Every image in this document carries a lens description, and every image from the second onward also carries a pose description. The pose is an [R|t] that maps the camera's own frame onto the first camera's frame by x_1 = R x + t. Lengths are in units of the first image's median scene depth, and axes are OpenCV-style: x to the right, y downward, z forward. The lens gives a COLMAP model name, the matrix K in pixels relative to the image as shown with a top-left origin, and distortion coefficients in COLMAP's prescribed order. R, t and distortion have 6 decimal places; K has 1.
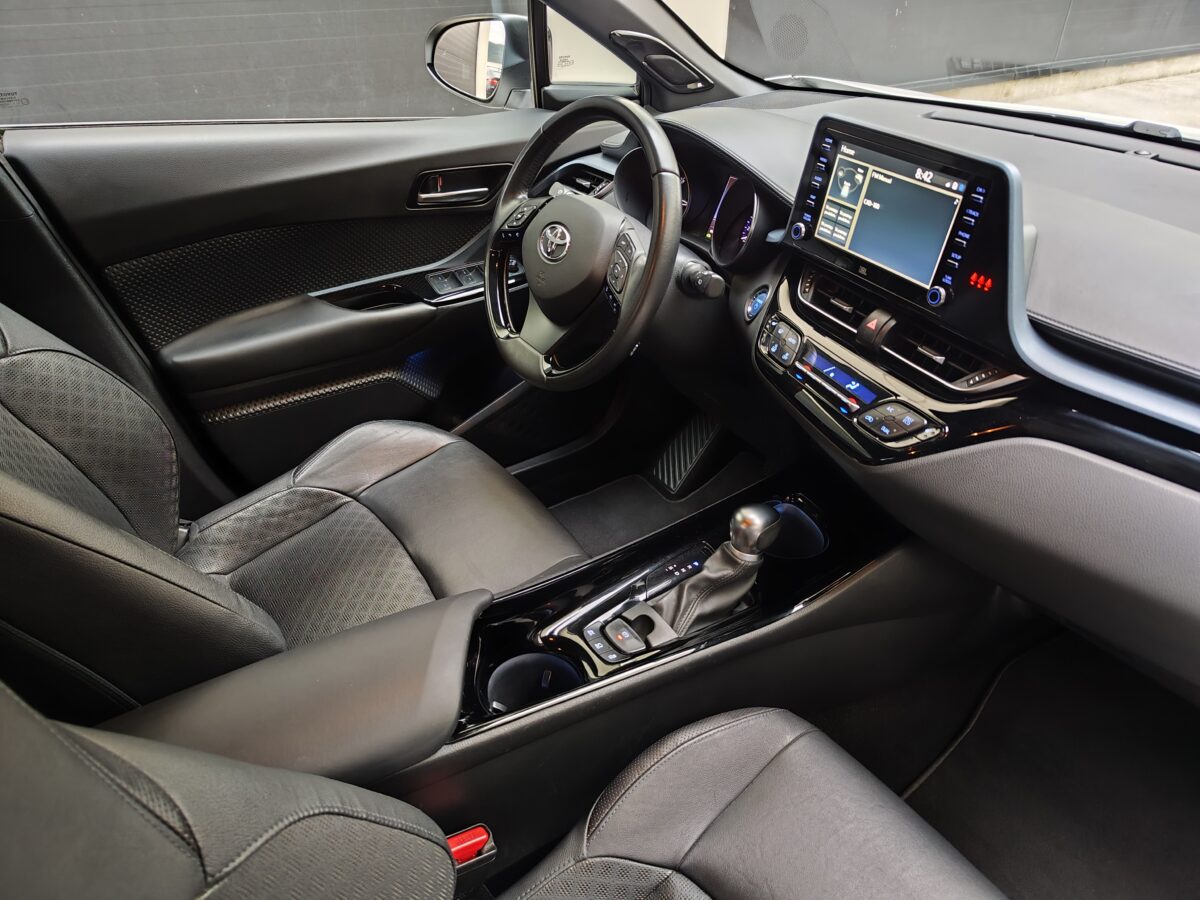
lens RADIAL K [[820.4, 0, 597.1], [0, 820.4, 453.8], [0, 0, 1]] dist [-0.027705, 0.003616]
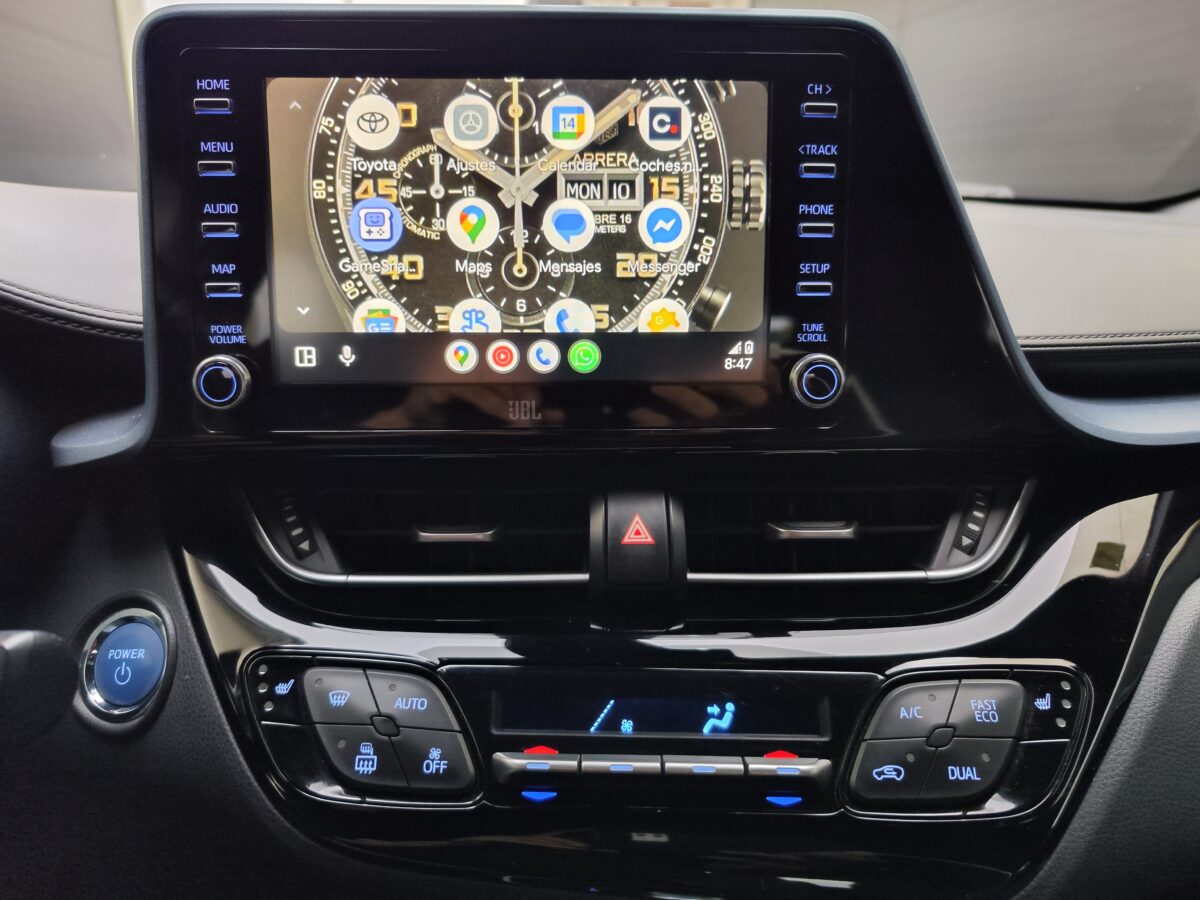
lens RADIAL K [[820.4, 0, 597.1], [0, 820.4, 453.8], [0, 0, 1]] dist [-0.027705, 0.003616]
pose [[0.426842, -0.272935, 0.862156, 0.041594], [0.501649, 0.864699, 0.025380, -0.205031], [-0.752432, 0.421666, 0.506008, 0.825884]]
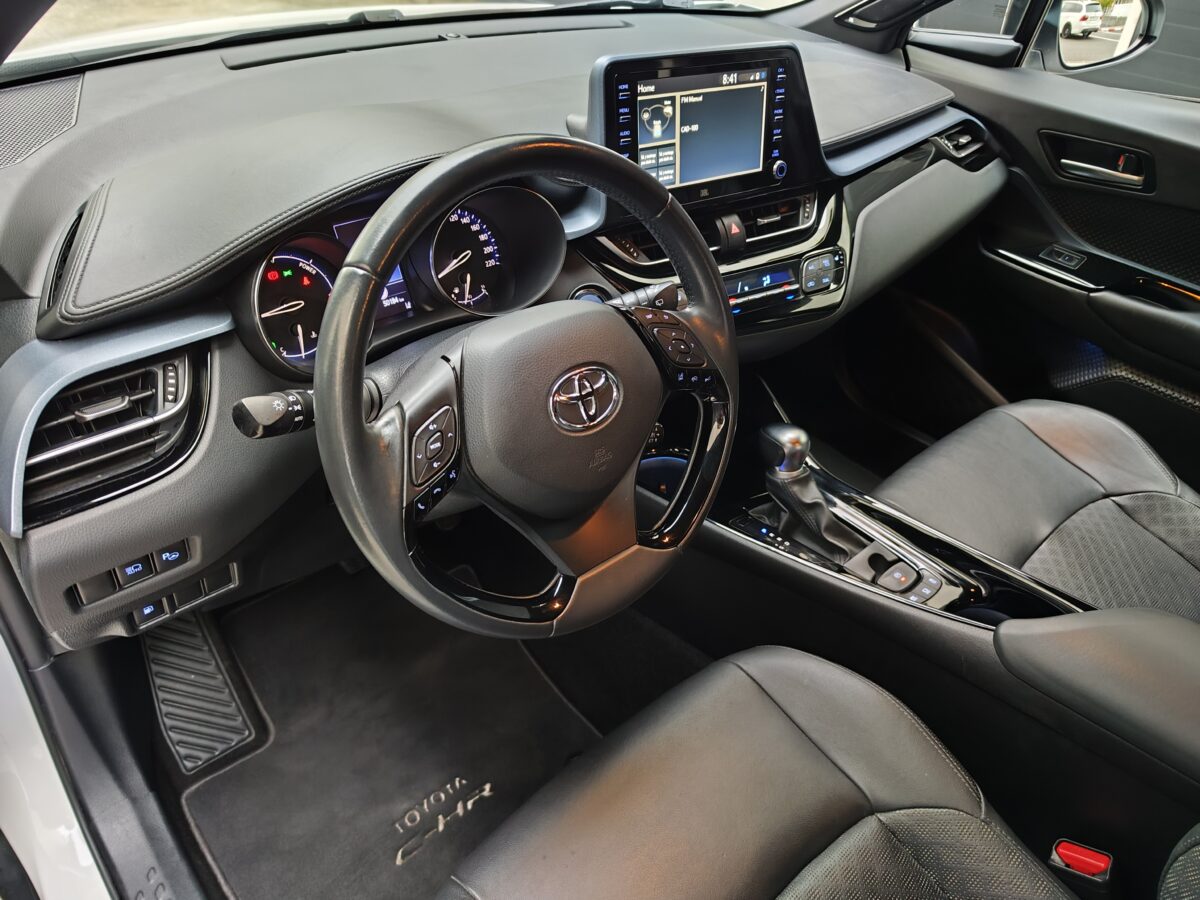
lens RADIAL K [[820.4, 0, 597.1], [0, 820.4, 453.8], [0, 0, 1]] dist [-0.027705, 0.003616]
pose [[-0.140654, -0.612028, 0.778227, -0.635642], [0.496455, 0.636478, 0.590278, -0.684941], [-0.856591, 0.469380, 0.214321, 1.064318]]
